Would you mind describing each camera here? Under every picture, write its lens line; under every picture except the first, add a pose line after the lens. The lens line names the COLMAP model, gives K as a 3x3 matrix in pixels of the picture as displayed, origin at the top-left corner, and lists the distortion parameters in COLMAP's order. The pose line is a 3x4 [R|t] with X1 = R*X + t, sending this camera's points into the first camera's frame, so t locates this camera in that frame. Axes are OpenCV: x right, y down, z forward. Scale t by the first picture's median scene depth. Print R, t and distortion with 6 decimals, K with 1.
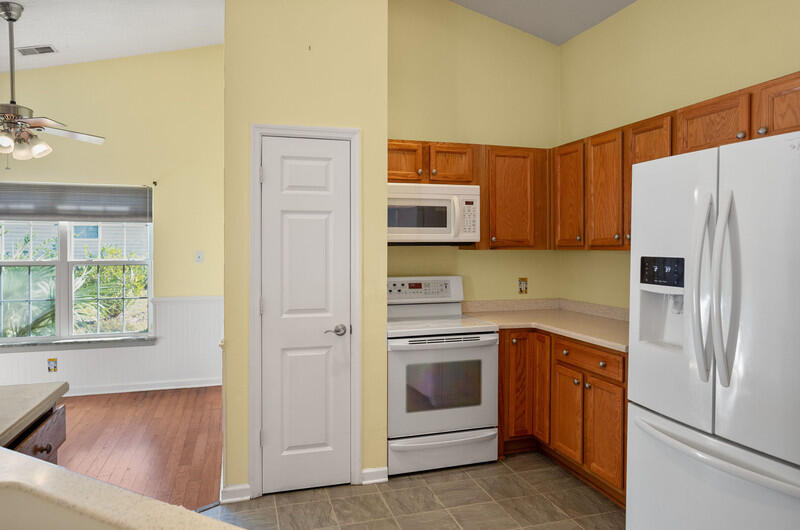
lens RADIAL K [[529.7, 0, 402.6], [0, 529.7, 250.9], [0, 0, 1]] dist [-0.047613, 0.054243]
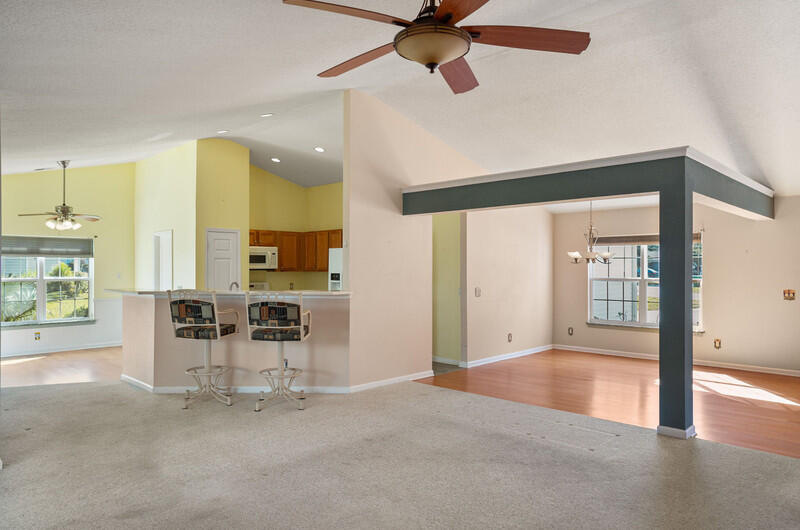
lens RADIAL K [[529.4, 0, 400.0], [0, 529.4, 265.0], [0, 0, 1]] dist [-0.050981, 0.057439]
pose [[0.880427, 0.001248, 0.474180, -0.584848], [0.004891, 0.999919, -0.011714, -0.001975], [-0.474156, 0.012633, 0.880350, -1.657800]]
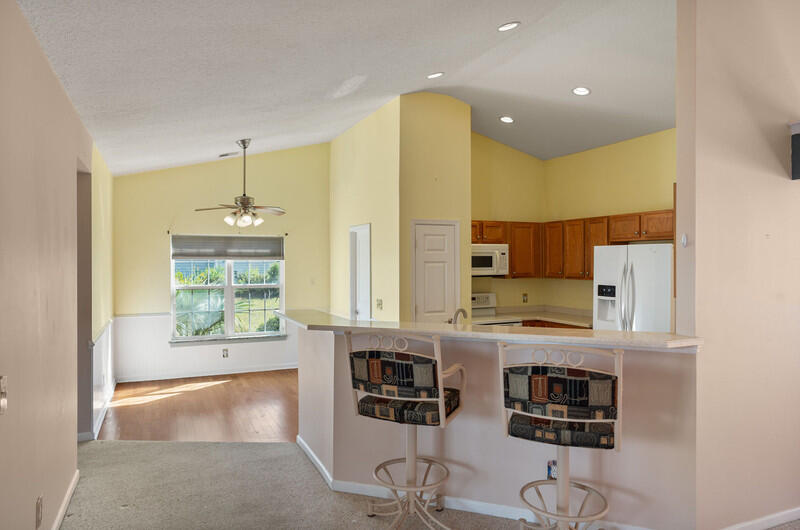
lens RADIAL K [[529.4, 0, 400.0], [0, 529.4, 265.0], [0, 0, 1]] dist [-0.050981, 0.057439]
pose [[0.992239, -0.003247, 0.124305, -0.484955], [0.003608, 0.999990, -0.002678, -0.049527], [-0.124295, 0.003106, 0.992240, -0.832150]]
